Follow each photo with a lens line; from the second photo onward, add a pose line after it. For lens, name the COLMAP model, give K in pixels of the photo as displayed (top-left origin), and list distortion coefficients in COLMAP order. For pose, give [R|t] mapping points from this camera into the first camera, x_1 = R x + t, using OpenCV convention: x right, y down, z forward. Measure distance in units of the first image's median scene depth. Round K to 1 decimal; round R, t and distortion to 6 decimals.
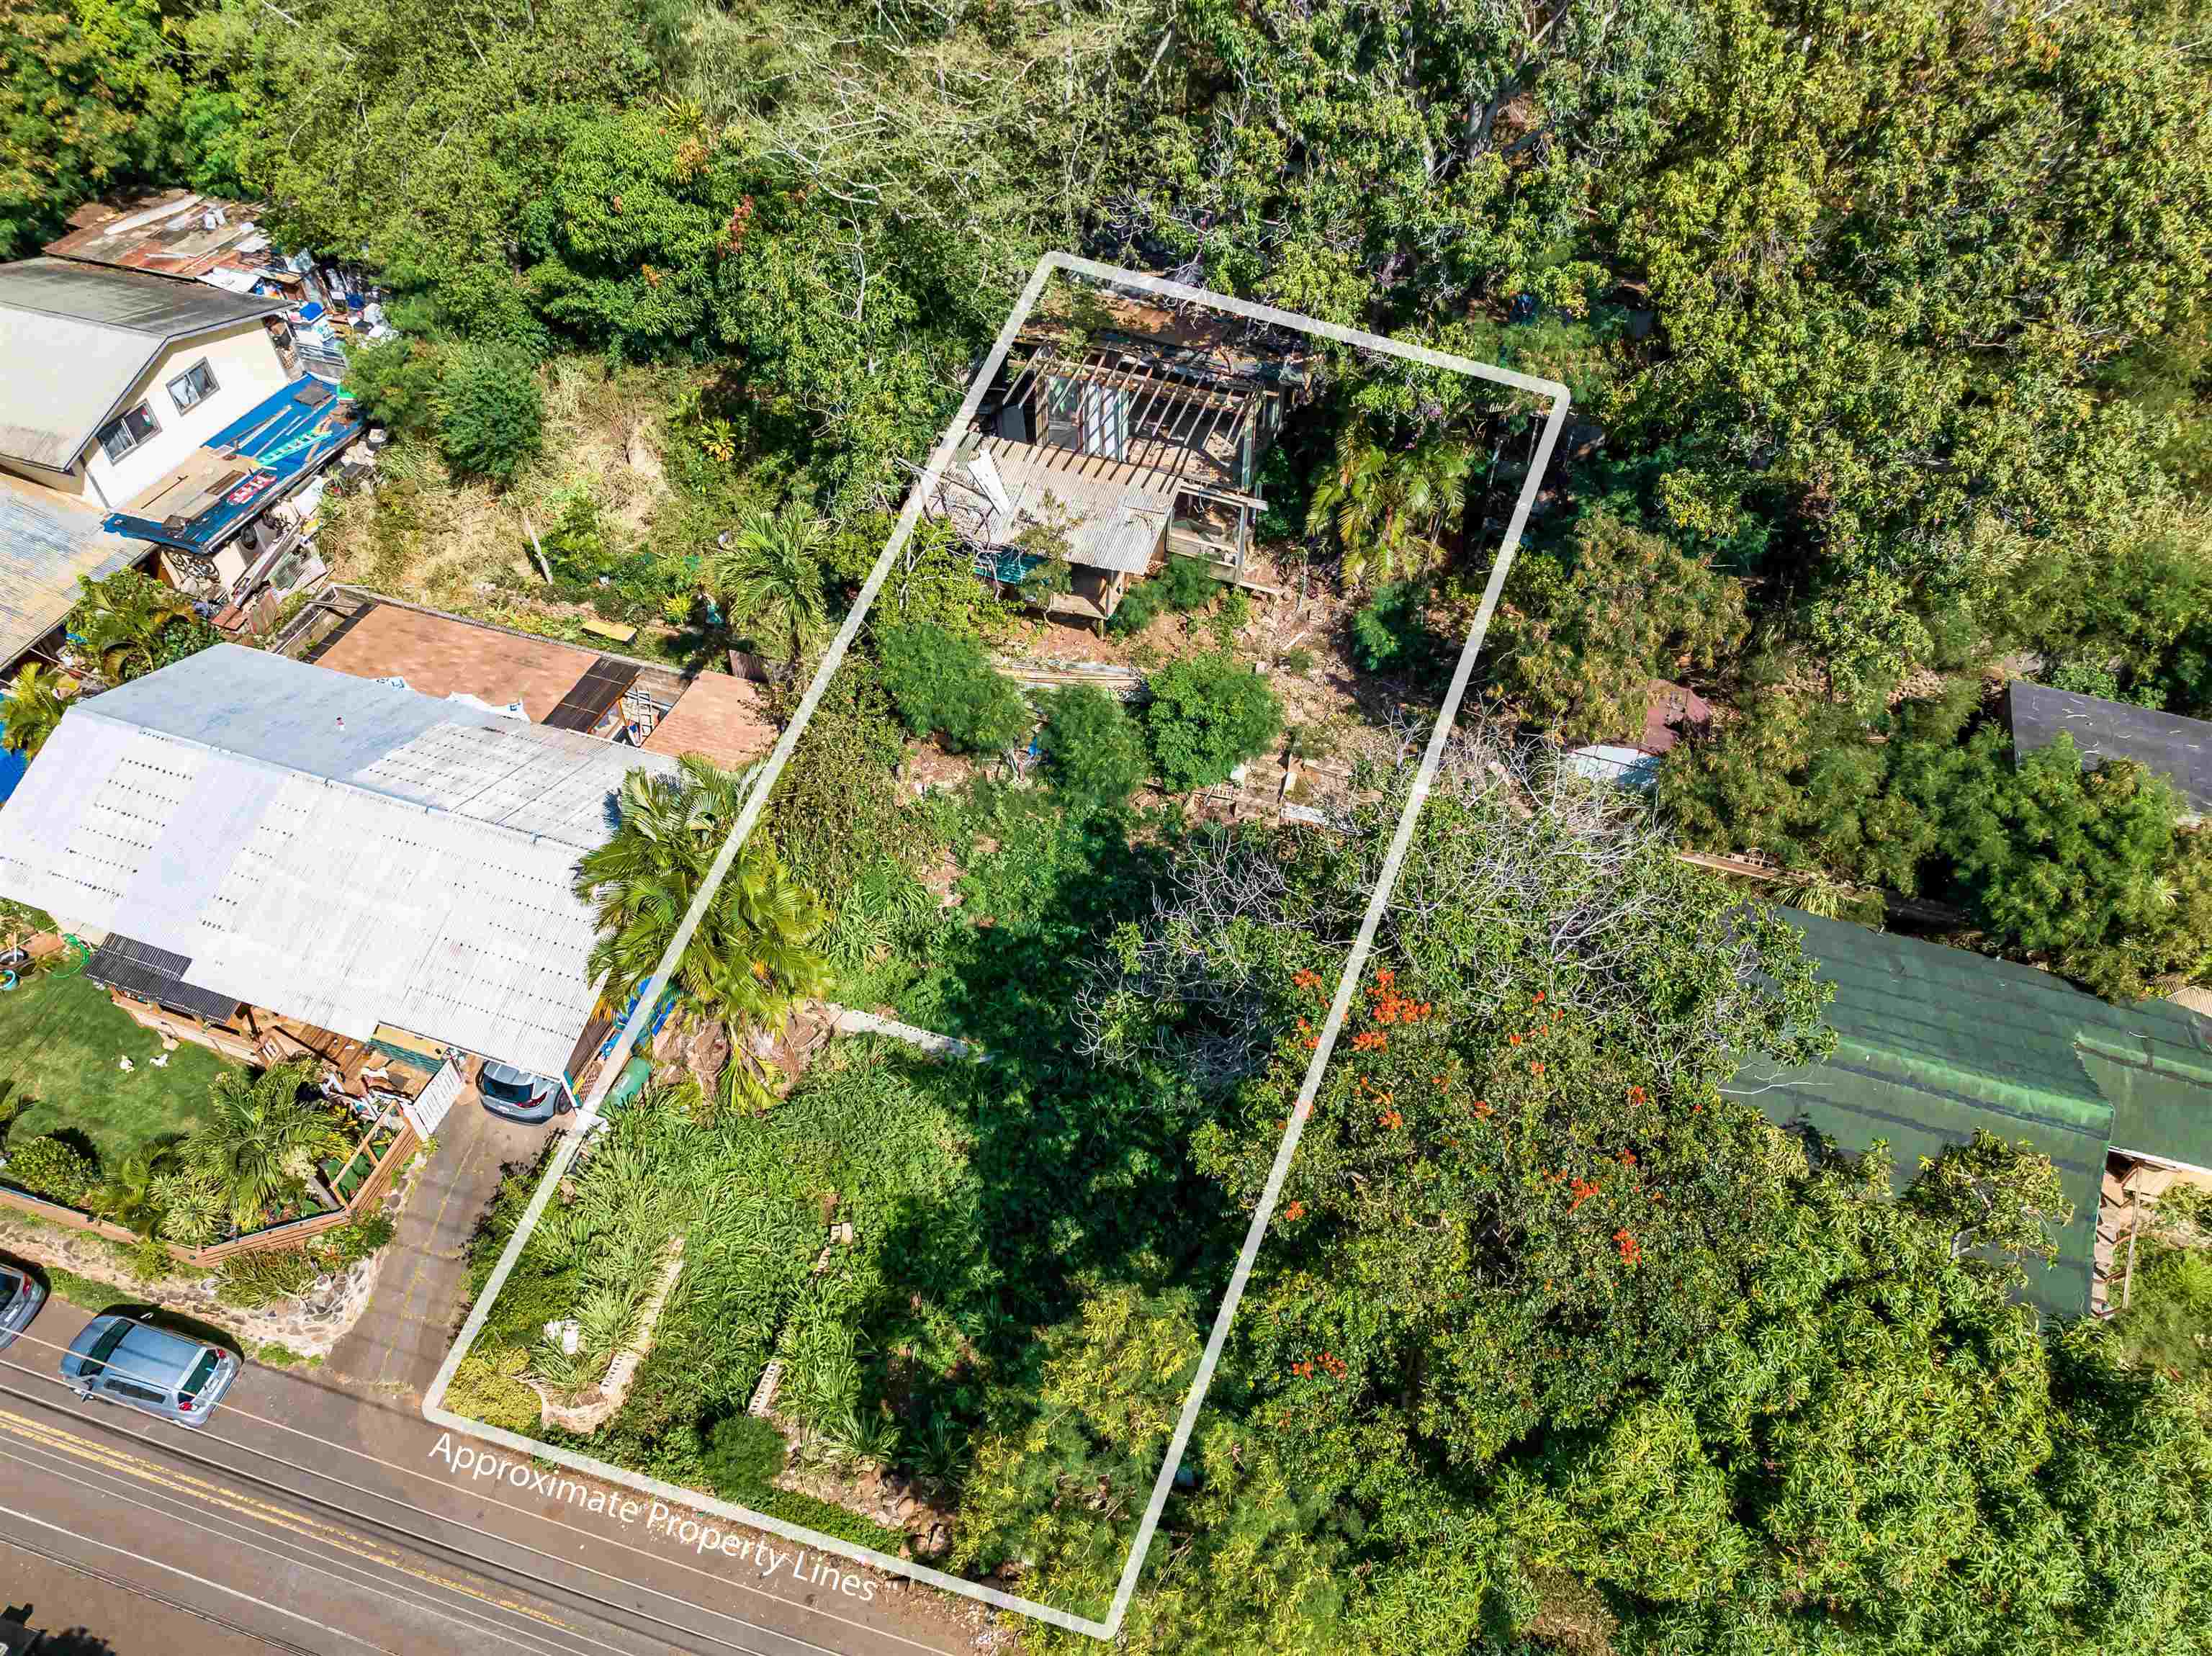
lens RADIAL K [[1614.5, 0, 1106.0], [0, 1614.5, 828.0], [0, 0, 1]] dist [-0.011712, -0.003475]
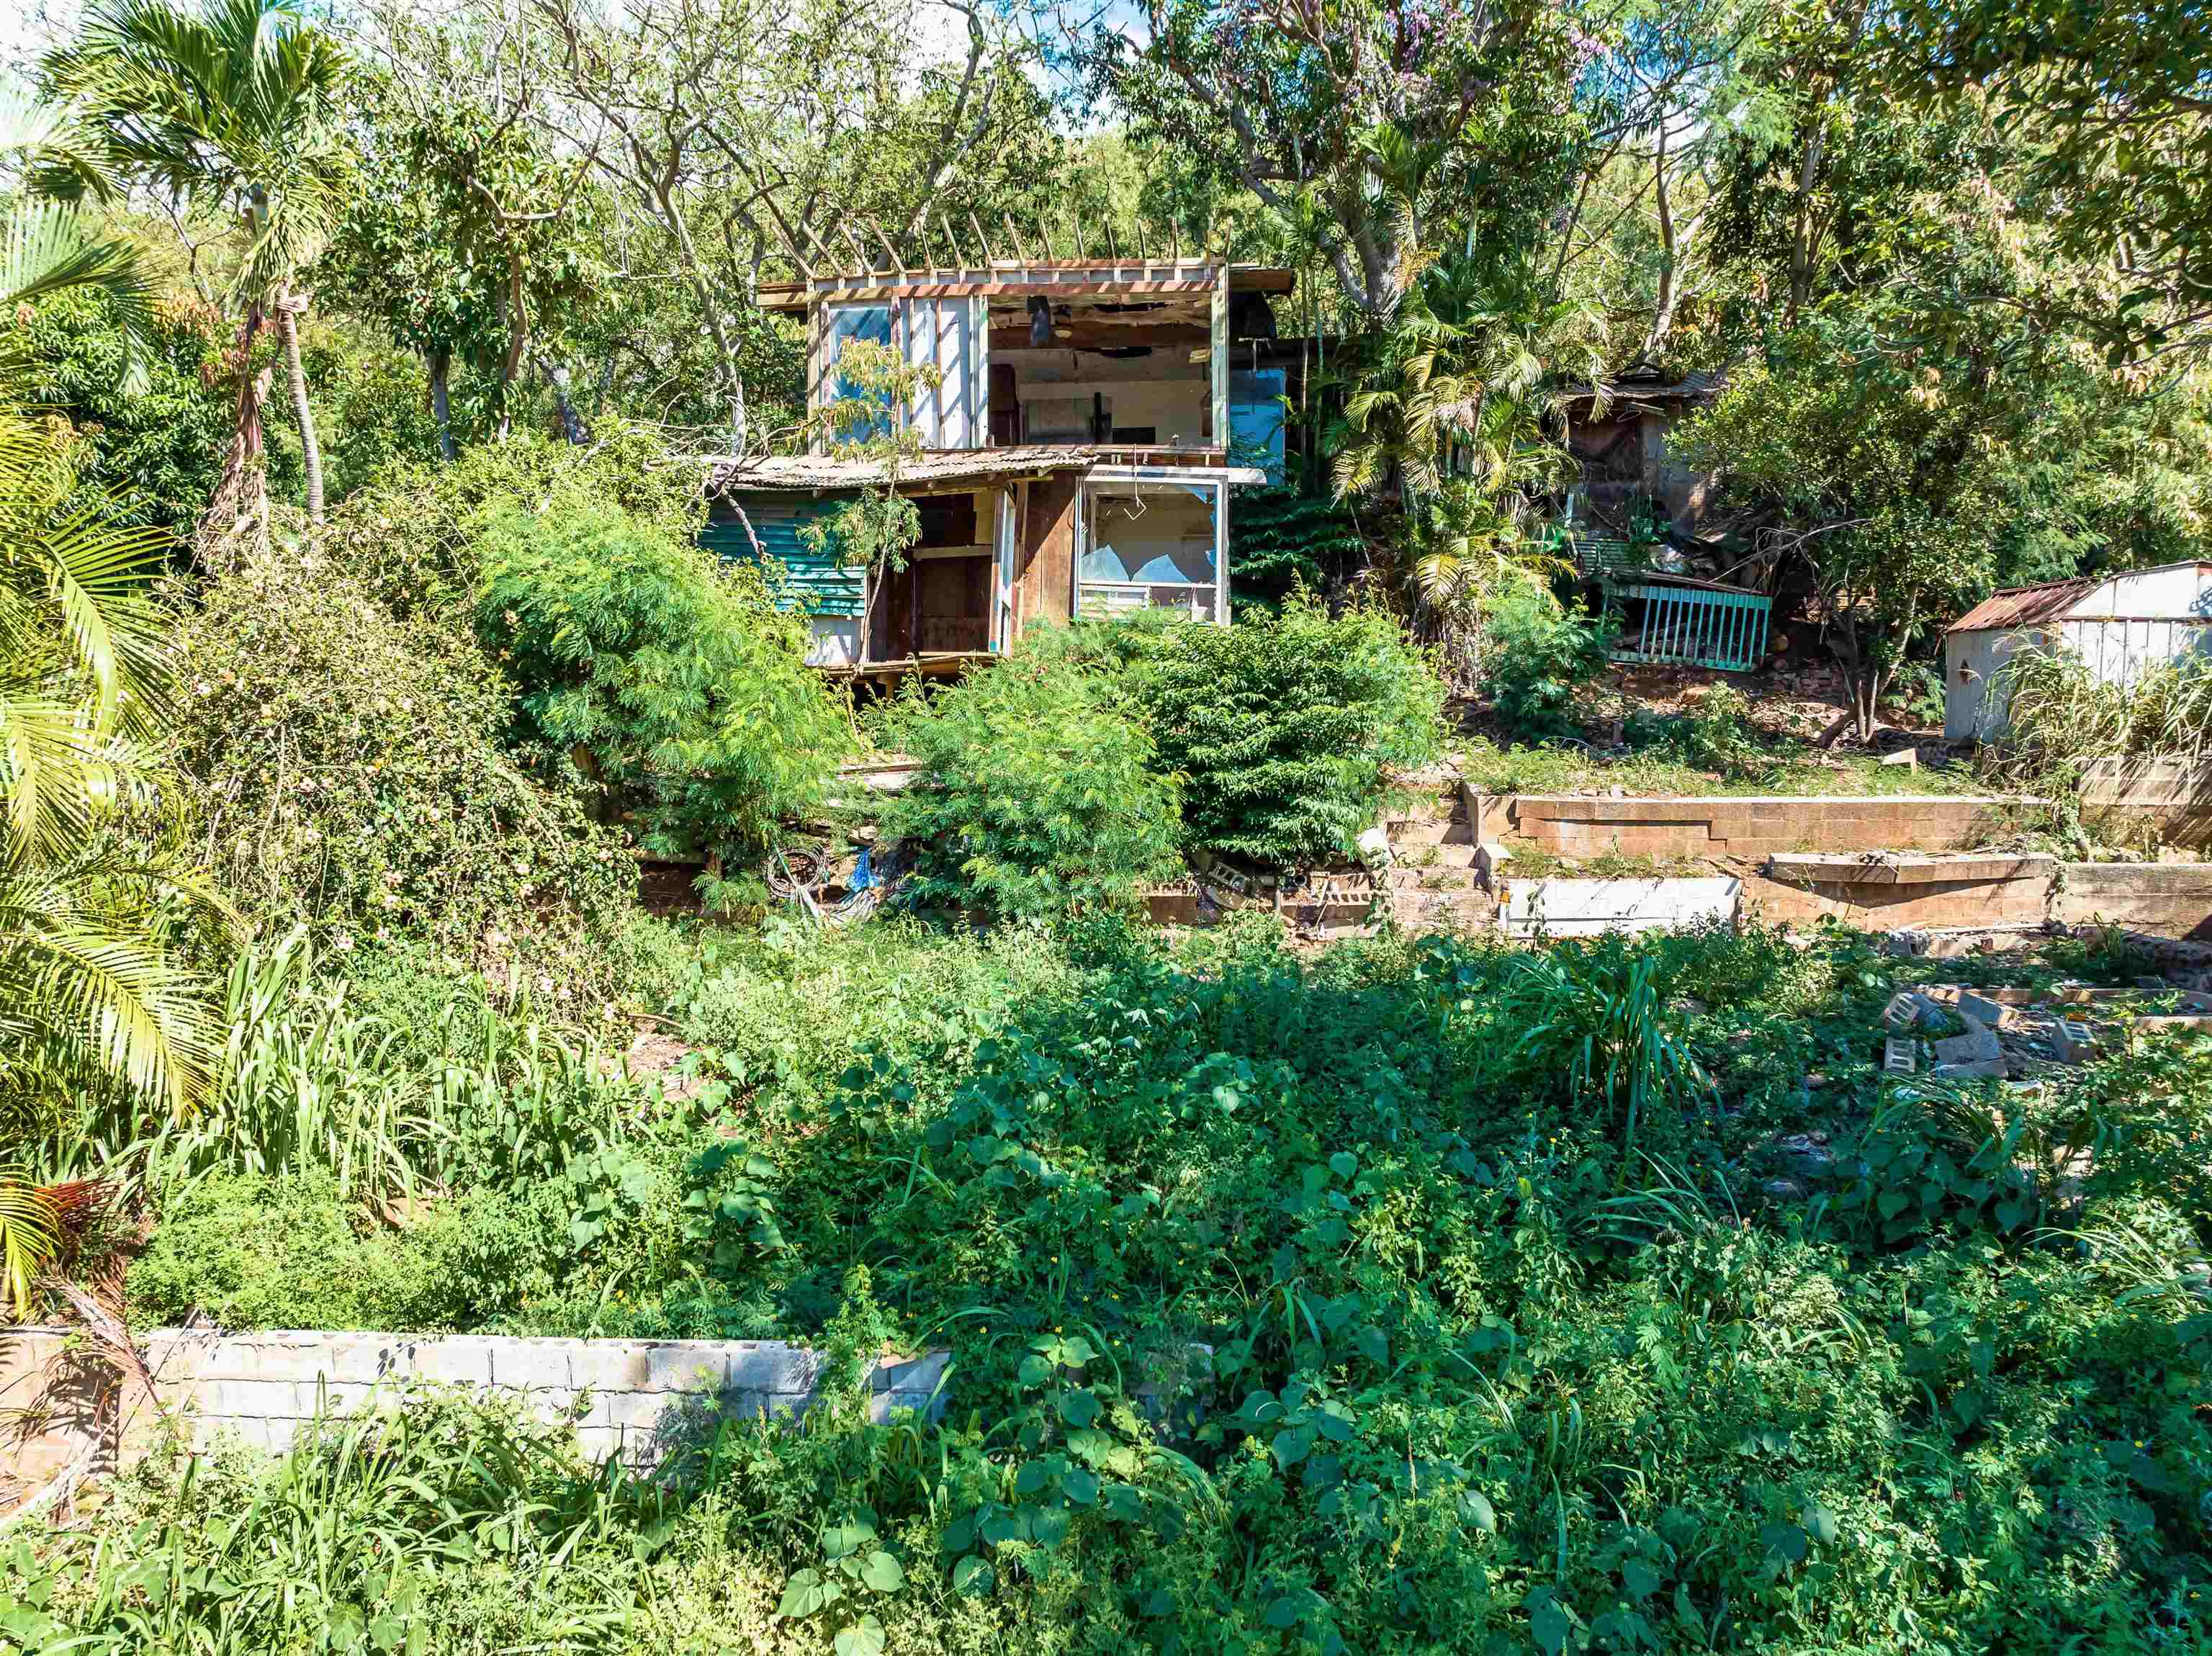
lens RADIAL K [[1569.1, 0, 1108.8], [0, 1569.1, 838.6], [0, 0, 1]] dist [-0.024209, 0.003539]
pose [[0.954585, -0.002619, 0.297926, -0.104361], [0.217990, 0.687780, -0.692416, 0.230380], [-0.203094, 0.725915, 0.657115, 0.746522]]
